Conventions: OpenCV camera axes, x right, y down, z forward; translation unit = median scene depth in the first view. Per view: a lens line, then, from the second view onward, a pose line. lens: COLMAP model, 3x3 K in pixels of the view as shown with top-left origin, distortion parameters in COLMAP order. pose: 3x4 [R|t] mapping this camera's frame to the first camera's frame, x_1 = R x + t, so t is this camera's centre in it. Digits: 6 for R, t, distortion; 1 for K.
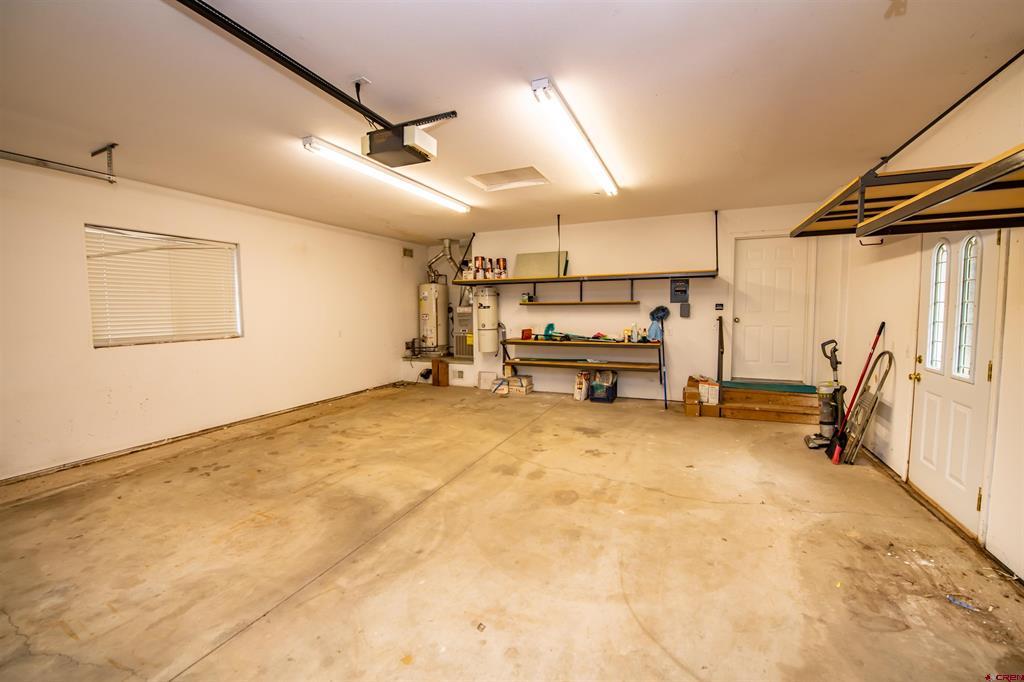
lens RADIAL K [[404.1, 0, 526.5], [0, 404.1, 342.8], [0, 0, 1]] dist [-0.019088, -0.001905]
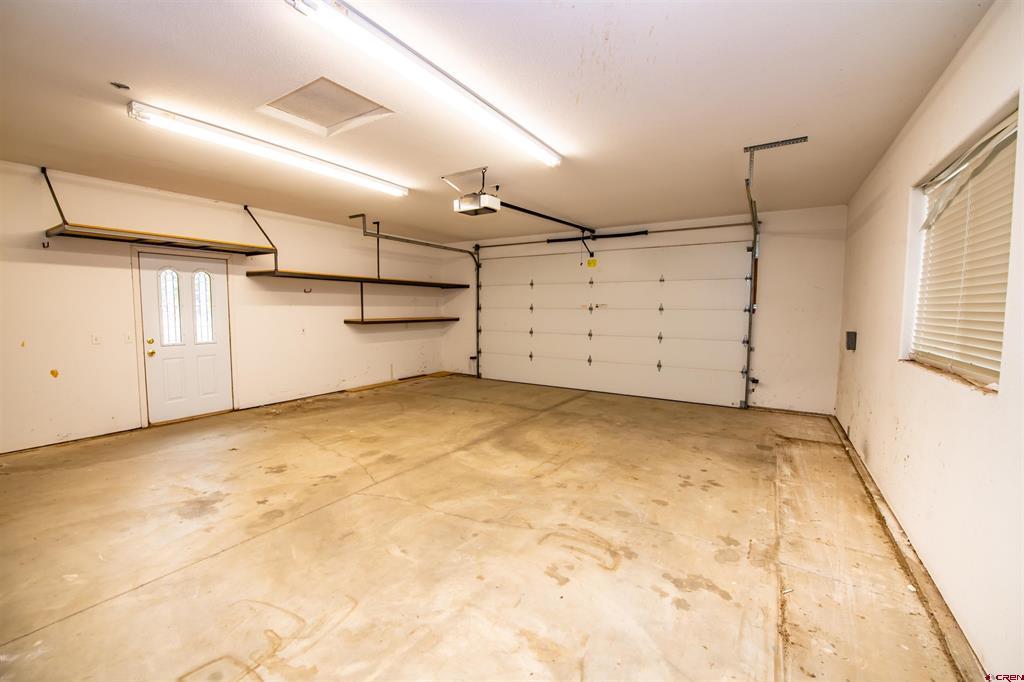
lens RADIAL K [[404.1, 0, 519.6], [0, 404.1, 337.3], [0, 0, 1]] dist [-0.019088, -0.001905]
pose [[-0.987145, -0.010672, 0.159470, -0.558535], [0.014577, 0.987597, 0.156330, -0.162242], [-0.159161, 0.156645, -0.974746, 1.952694]]
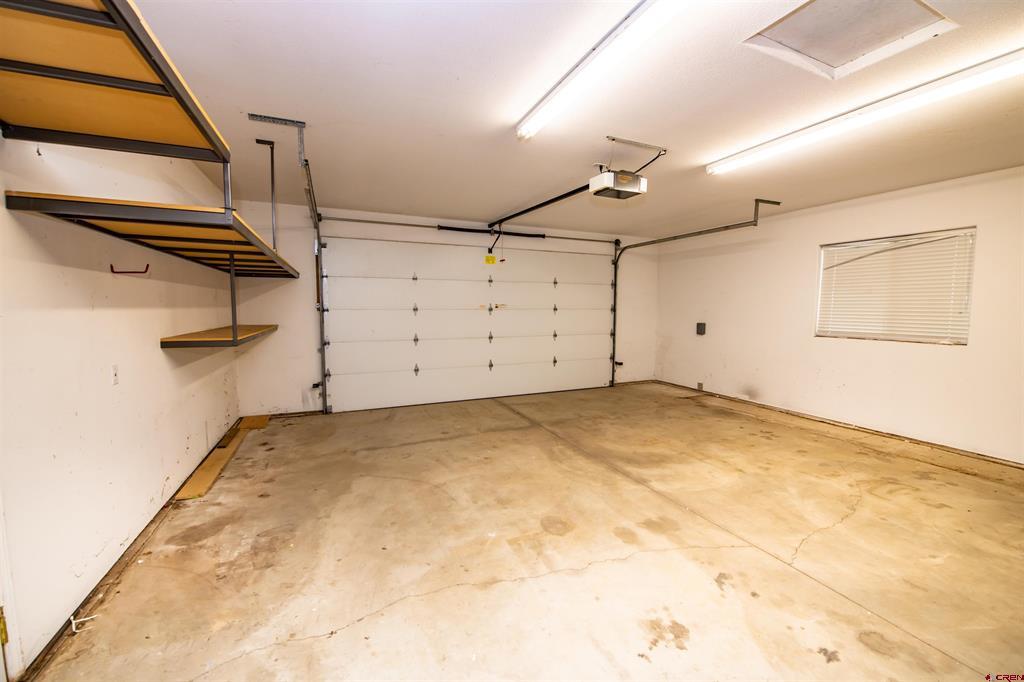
lens RADIAL K [[404.1, 0, 510.5], [0, 404.1, 339.3], [0, 0, 1]] dist [-0.019088, -0.001905]
pose [[-0.696355, 0.062487, -0.714972, 0.668718], [-0.059486, 0.987750, 0.144265, -0.121274], [0.715228, 0.142990, -0.684107, 1.281162]]
